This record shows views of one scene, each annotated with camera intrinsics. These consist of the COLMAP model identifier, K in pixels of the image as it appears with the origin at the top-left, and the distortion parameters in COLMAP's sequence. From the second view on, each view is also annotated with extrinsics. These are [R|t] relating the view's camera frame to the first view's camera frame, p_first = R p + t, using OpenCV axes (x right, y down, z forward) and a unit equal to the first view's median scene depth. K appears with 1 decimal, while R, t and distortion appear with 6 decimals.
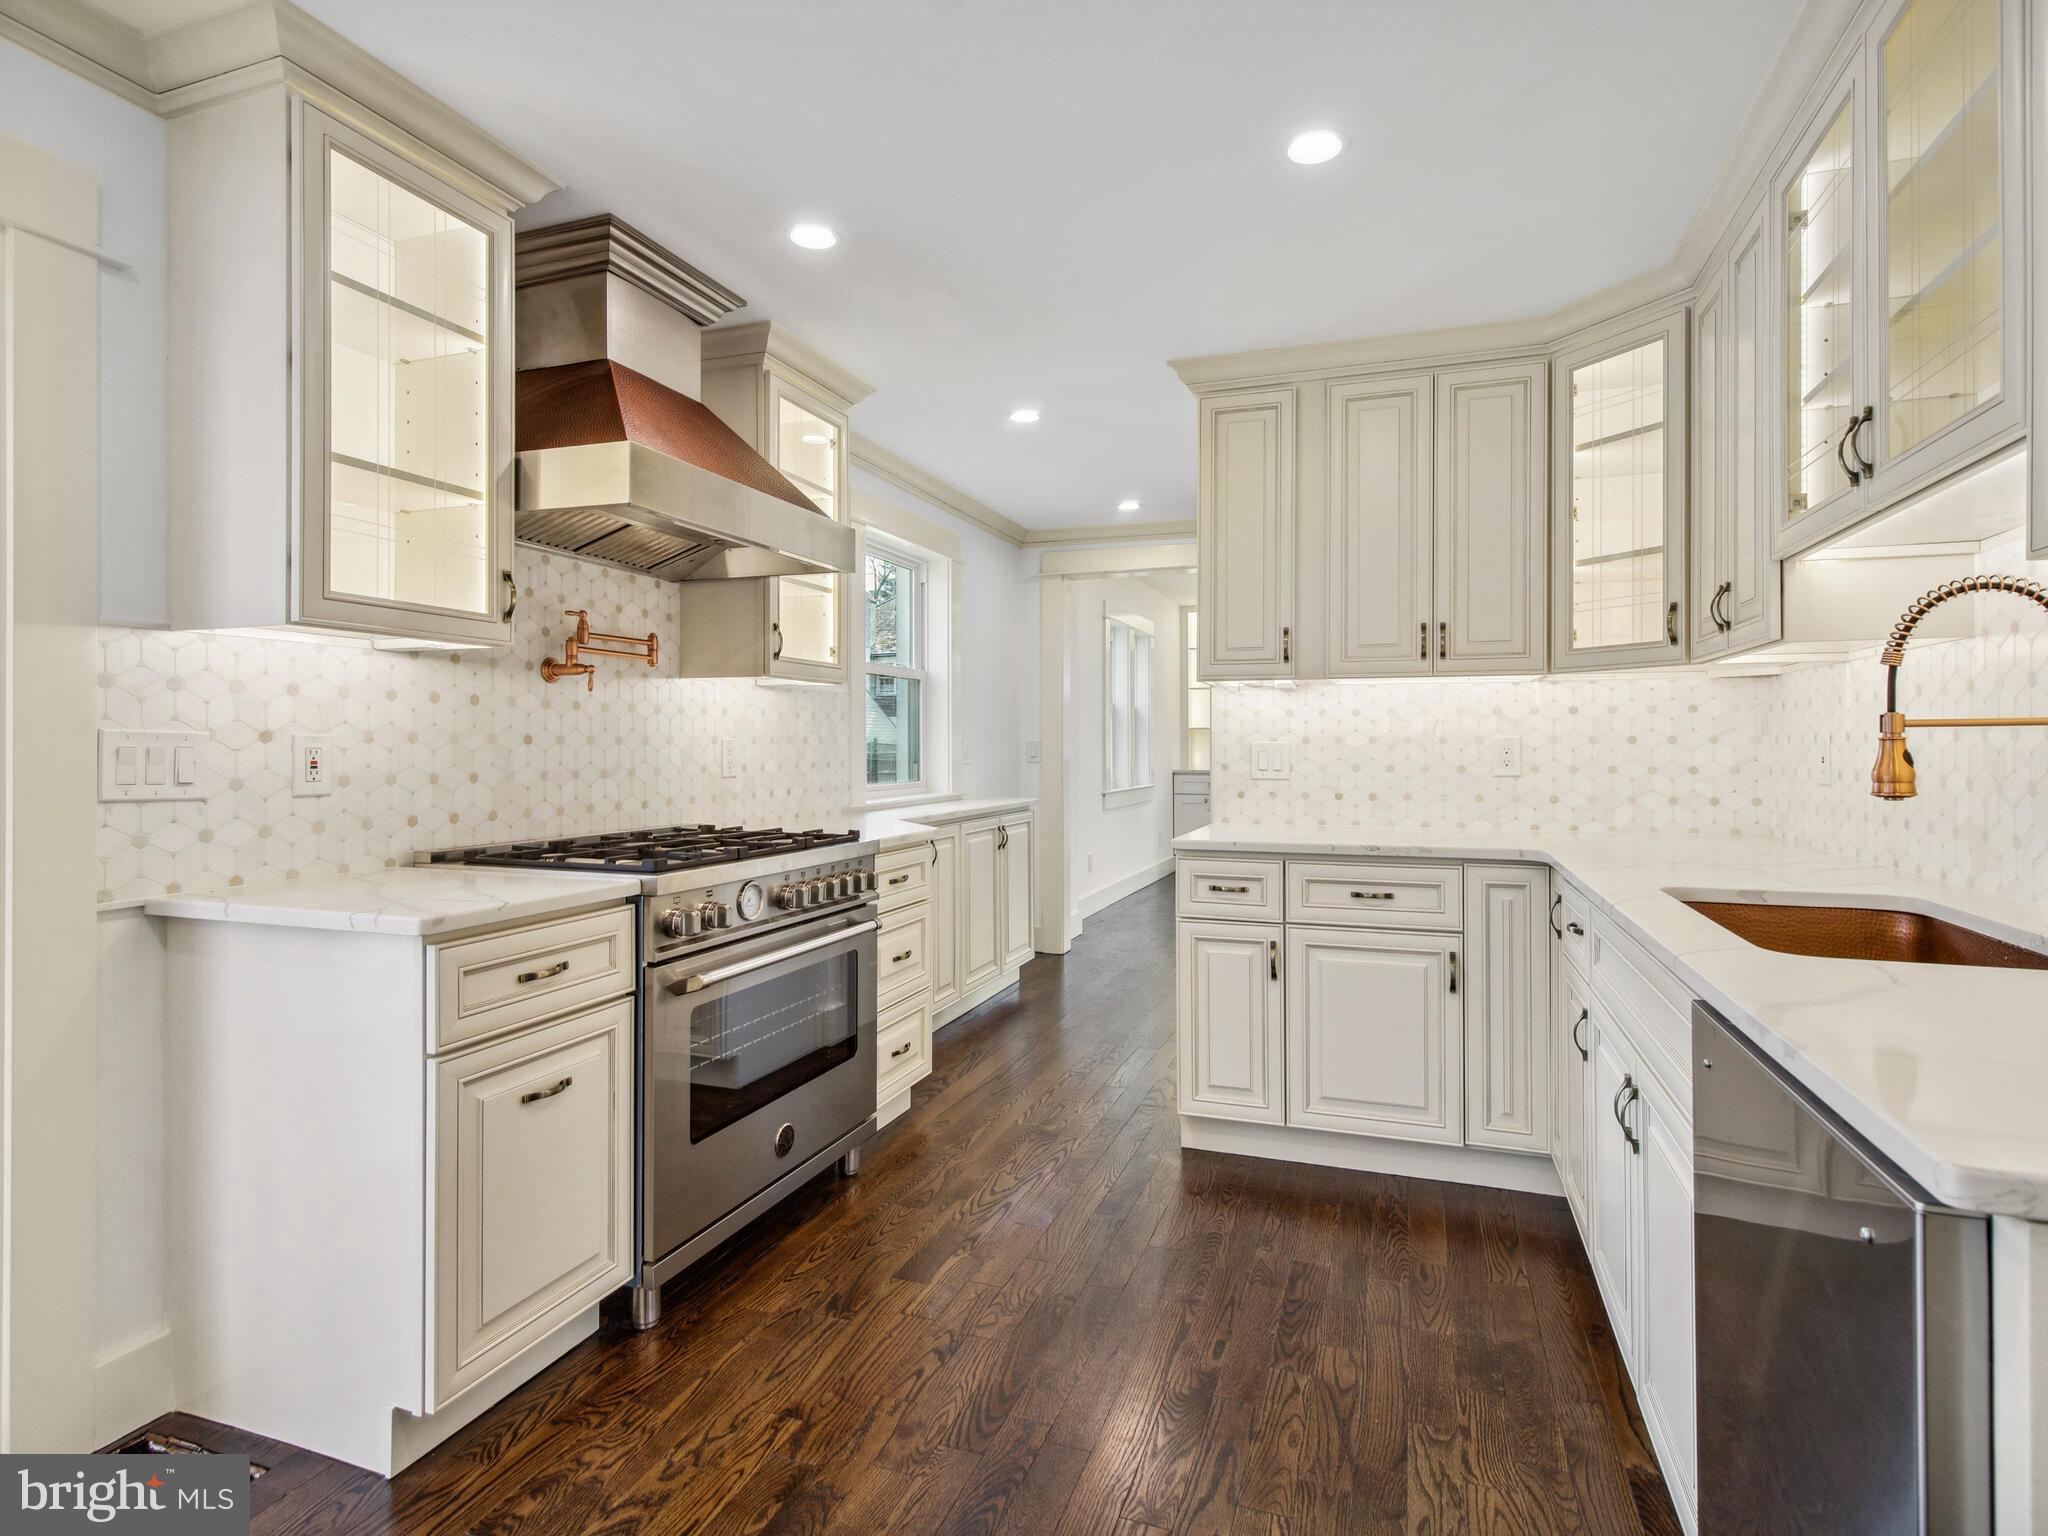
lens RADIAL K [[1056.9, 0, 1026.2], [0, 1056.9, 747.4], [0, 0, 1]] dist [0.006588, -0.002699]
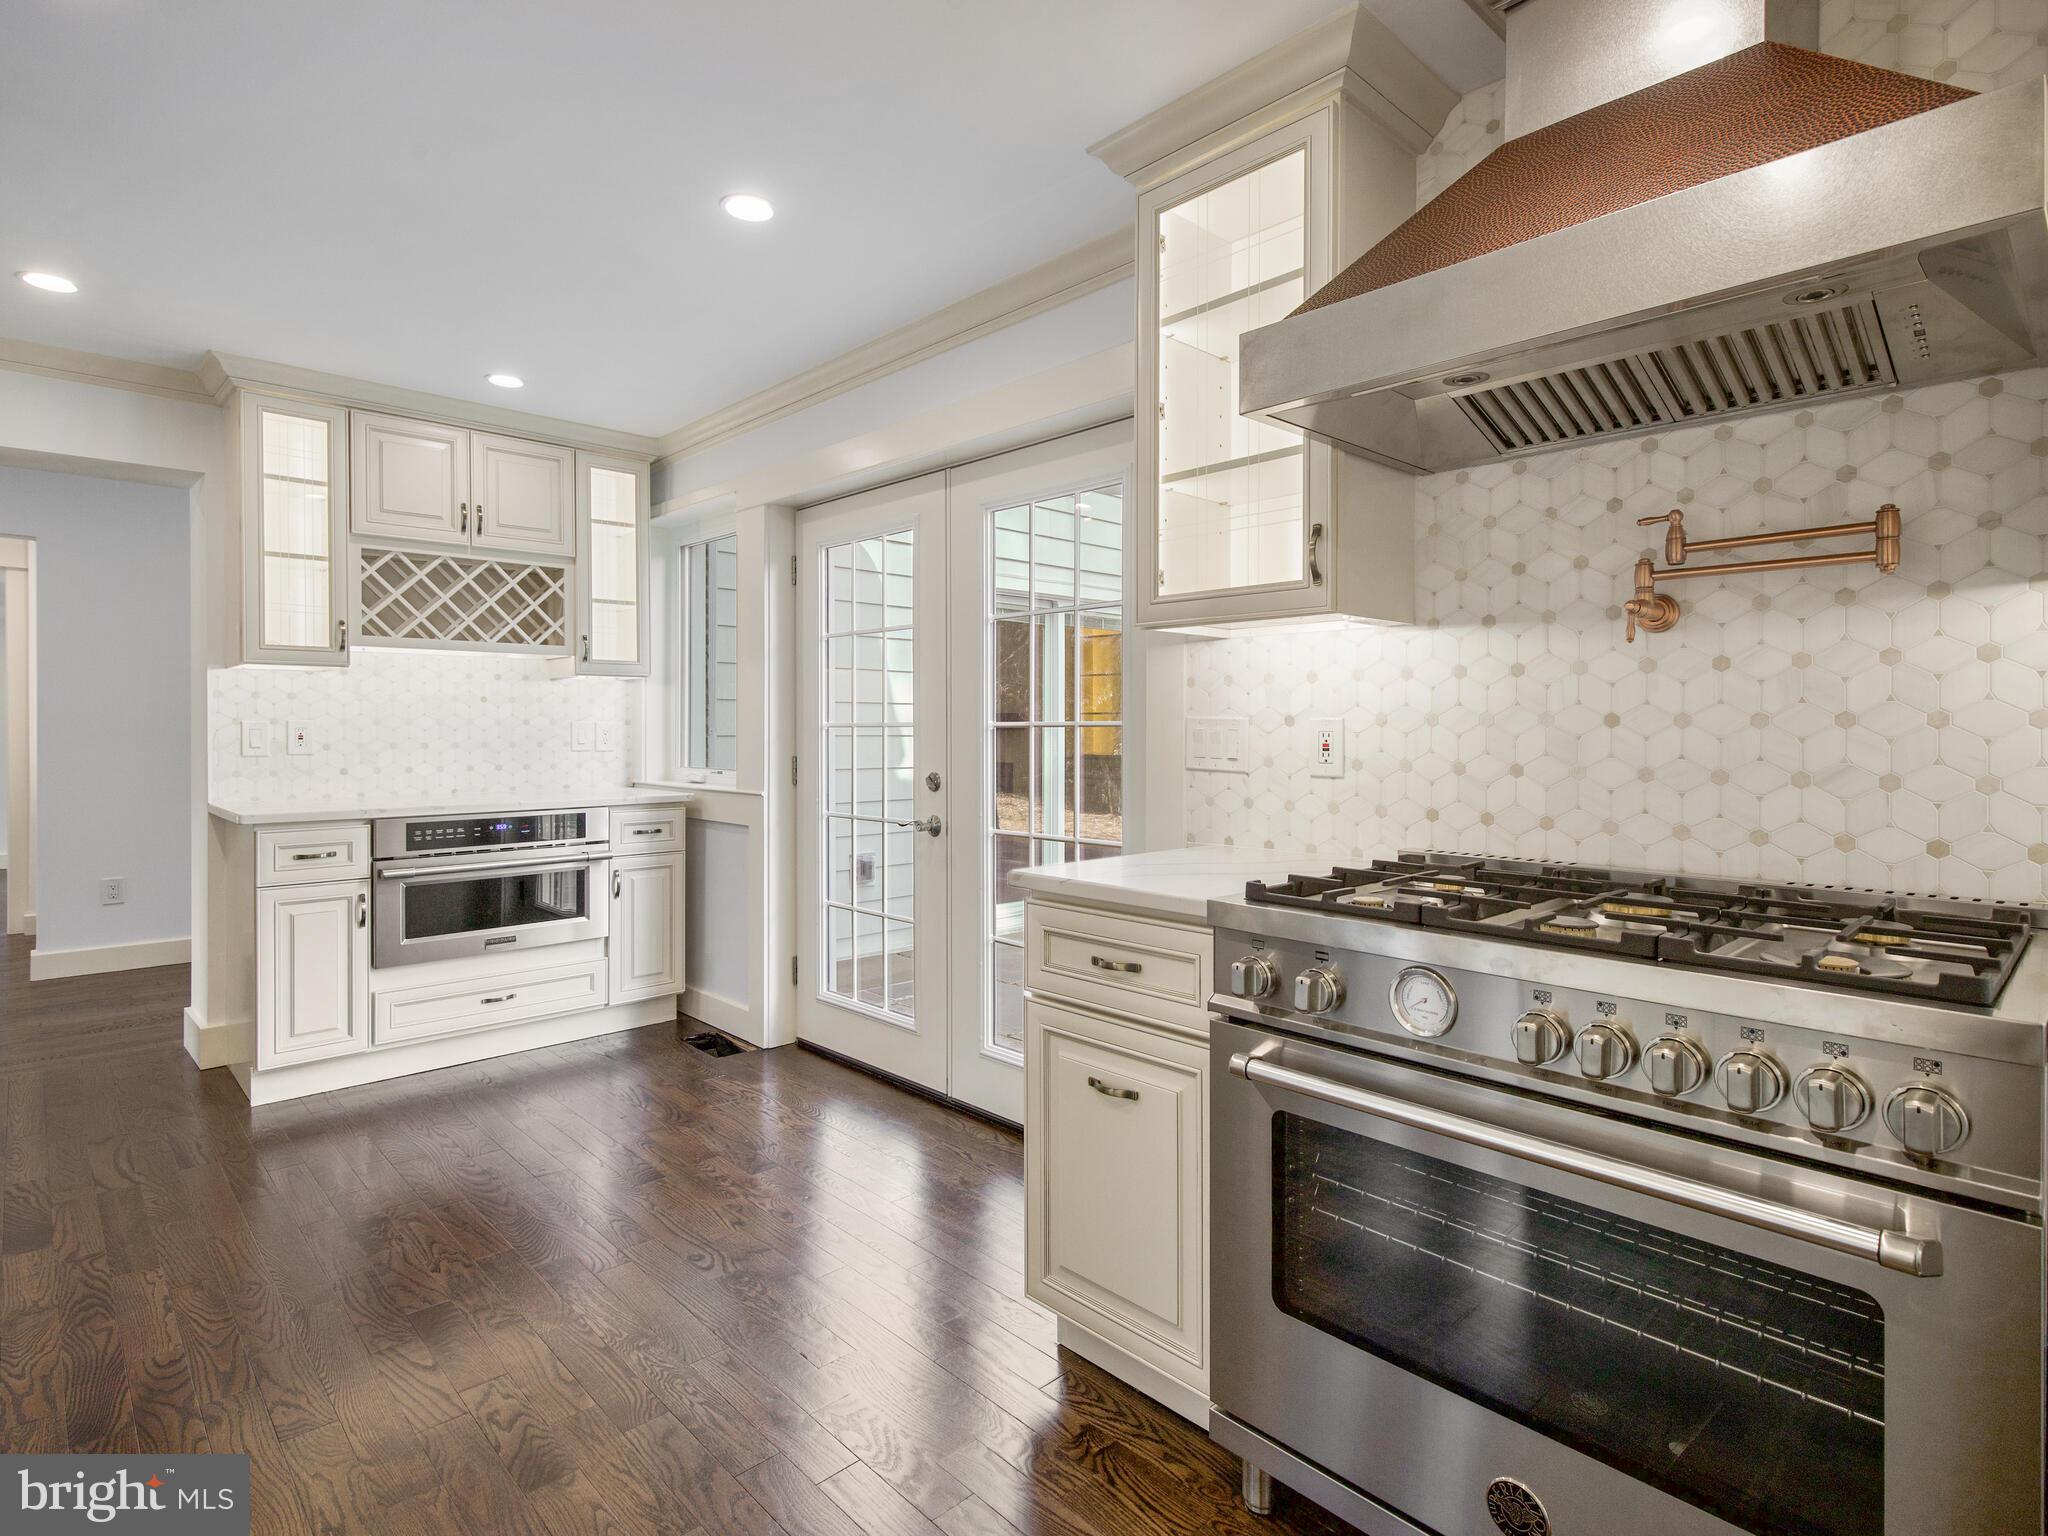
lens RADIAL K [[1056.9, 0, 1055.9], [0, 1056.9, 733.2], [0, 0, 1]] dist [0.006588, -0.002699]
pose [[-0.433943, 0.002104, -0.900938, 0.381209], [-0.003296, 0.999987, 0.003923, -0.000606], [0.900934, 0.004672, -0.433930, 1.211996]]
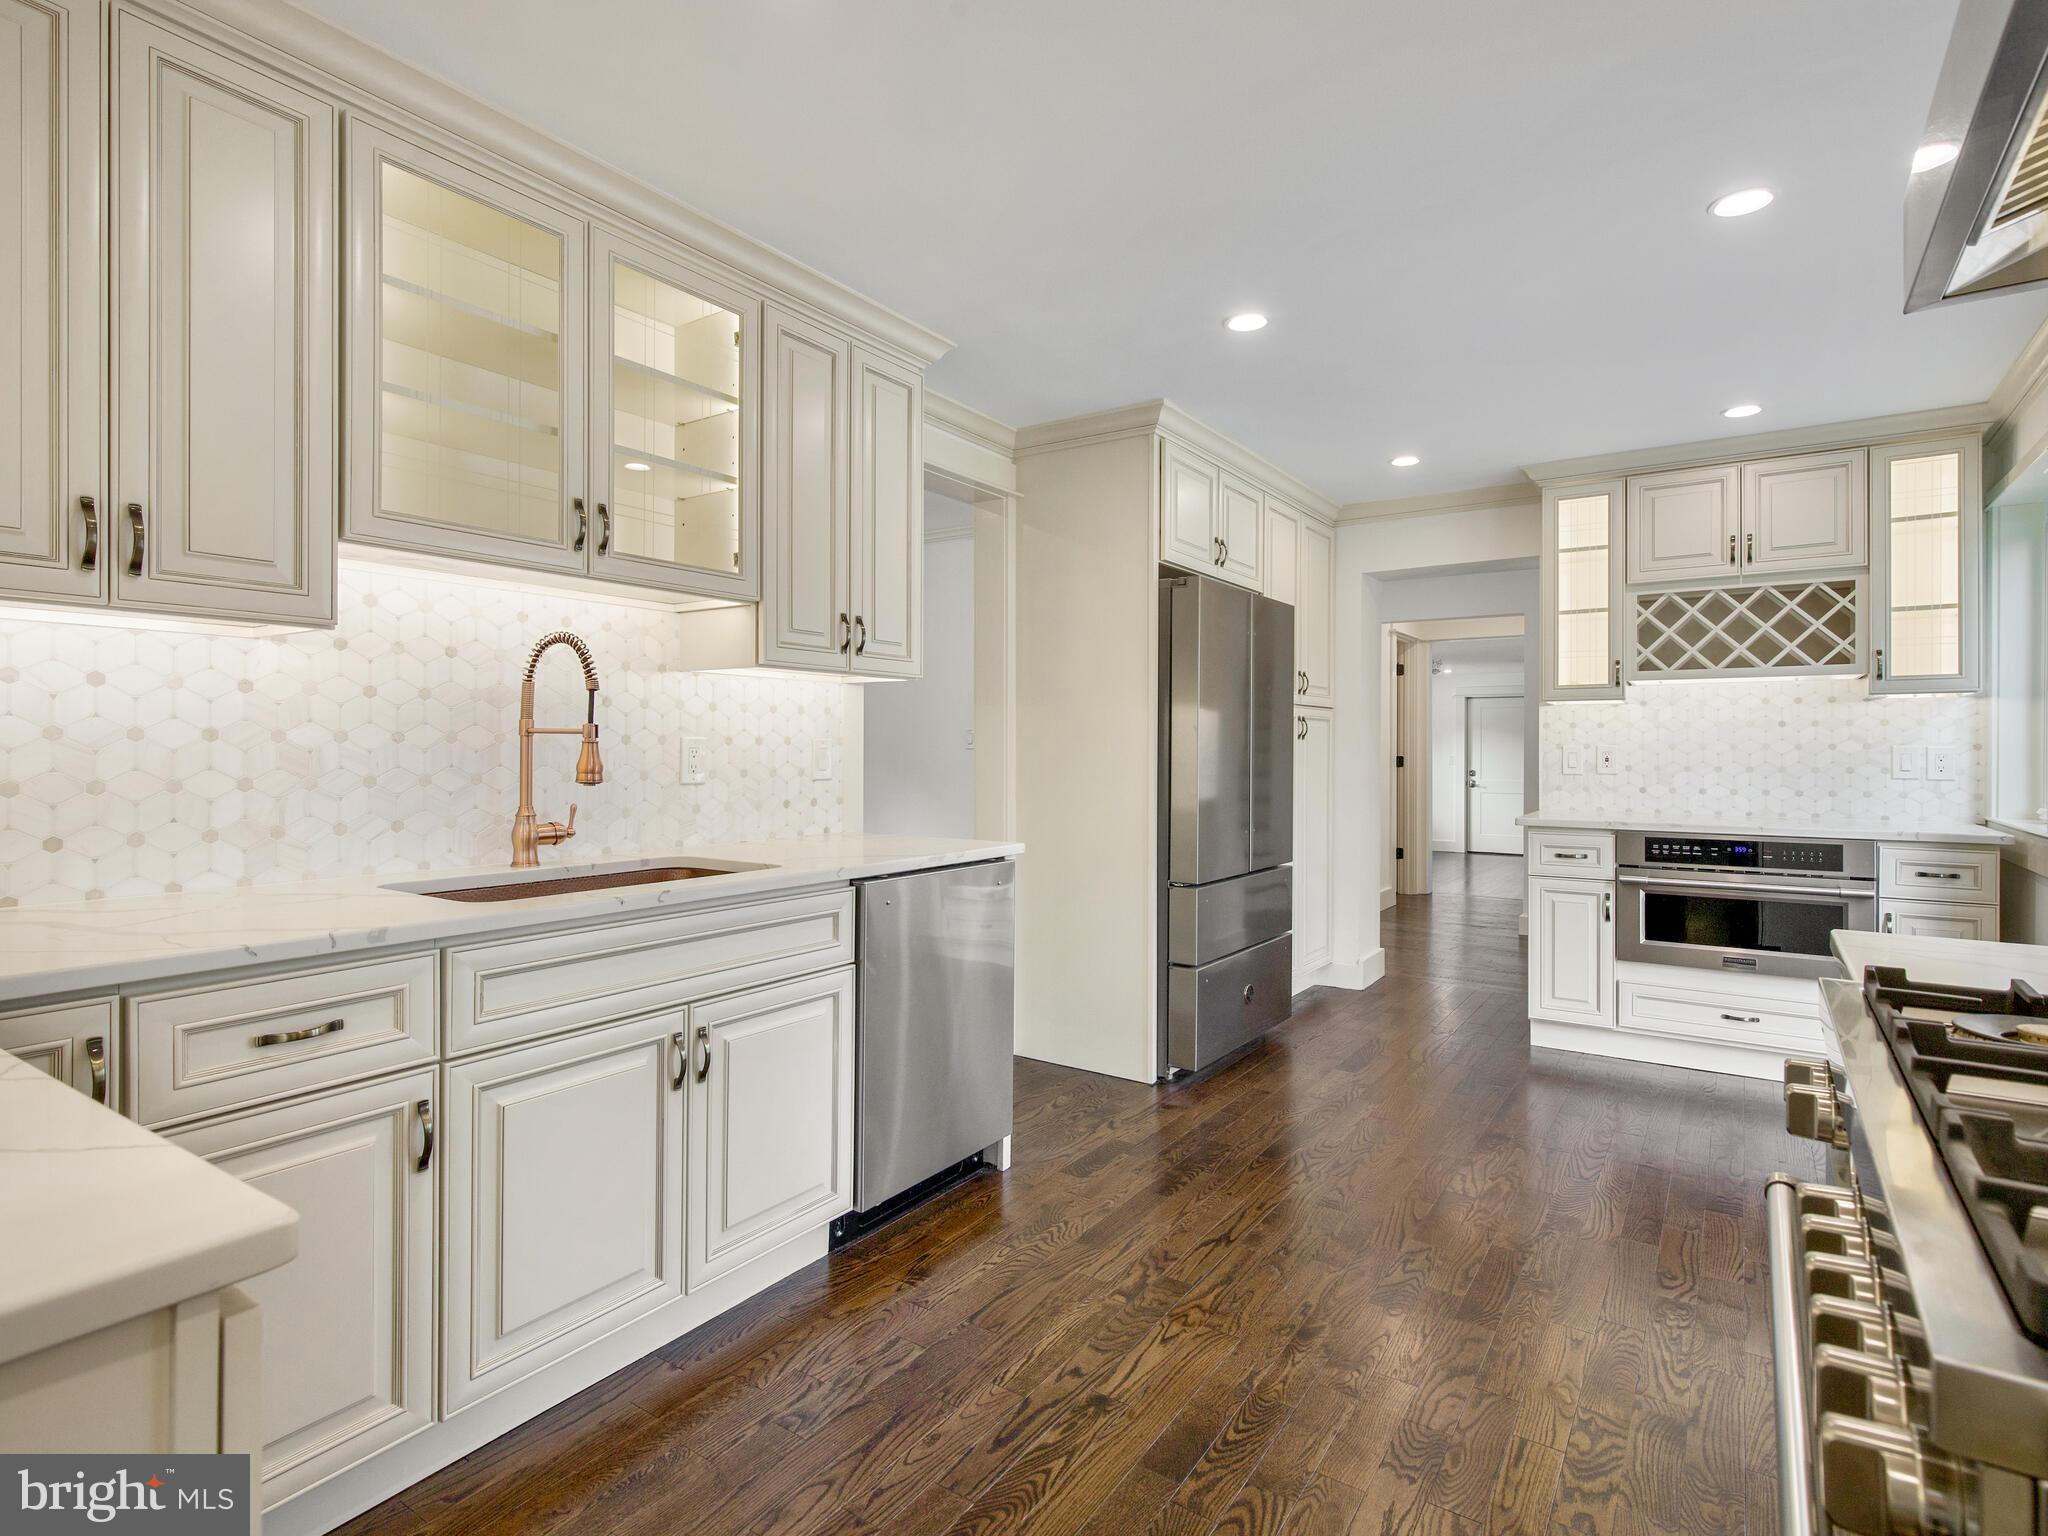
lens RADIAL K [[1056.9, 0, 1030.6], [0, 1056.9, 758.5], [0, 0, 1]] dist [0.006588, -0.002699]
pose [[-0.969861, -0.007672, 0.243537, -0.066142], [-0.005049, 0.999922, 0.011393, -0.003738], [-0.243606, 0.009820, -0.969825, 1.643287]]
